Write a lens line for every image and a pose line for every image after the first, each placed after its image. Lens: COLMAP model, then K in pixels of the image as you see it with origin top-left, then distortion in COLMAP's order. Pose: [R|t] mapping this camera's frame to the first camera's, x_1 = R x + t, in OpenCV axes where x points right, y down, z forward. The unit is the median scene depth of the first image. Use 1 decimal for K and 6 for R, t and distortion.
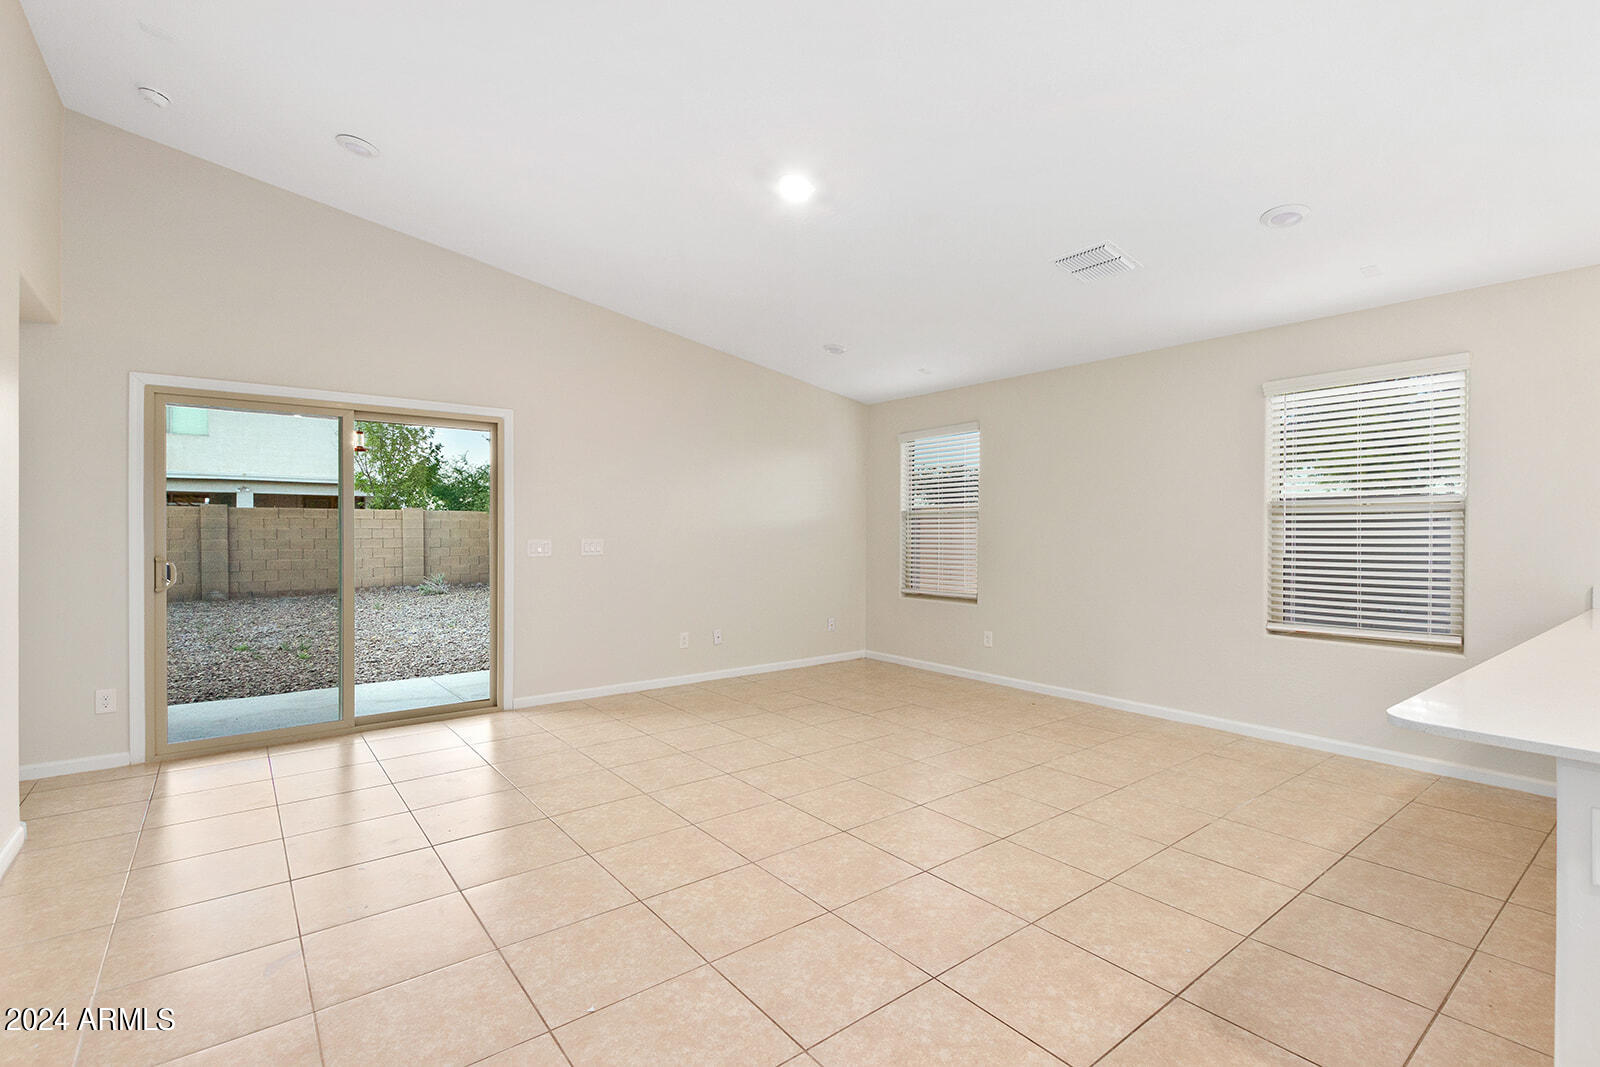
lens RADIAL K [[733.4, 0, 815.3], [0, 733.4, 530.7], [0, 0, 1]] dist [0.001018, -0.000606]
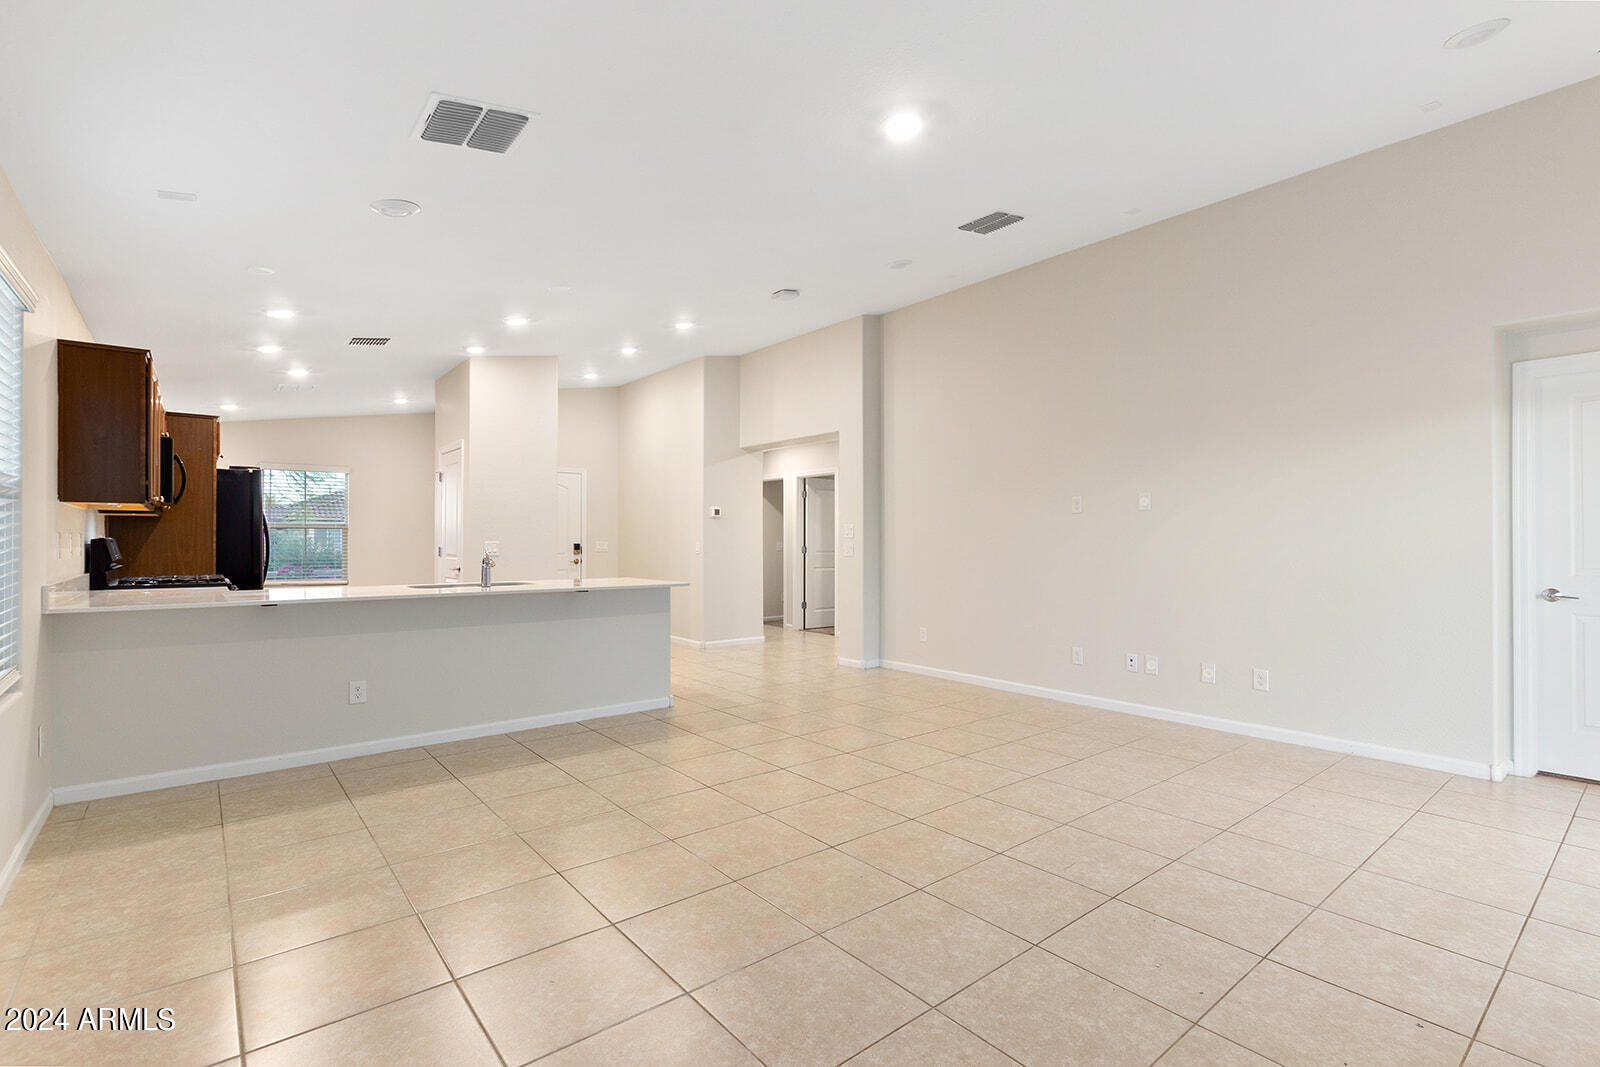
lens RADIAL K [[733.4, 0, 809.2], [0, 733.4, 538.0], [0, 0, 1]] dist [0.001018, -0.000606]
pose [[-0.999885, -0.003040, -0.014883, 0.102352], [-0.002997, 0.999991, -0.002887, 0.014434], [0.014891, -0.002842, -0.999885, 2.050993]]
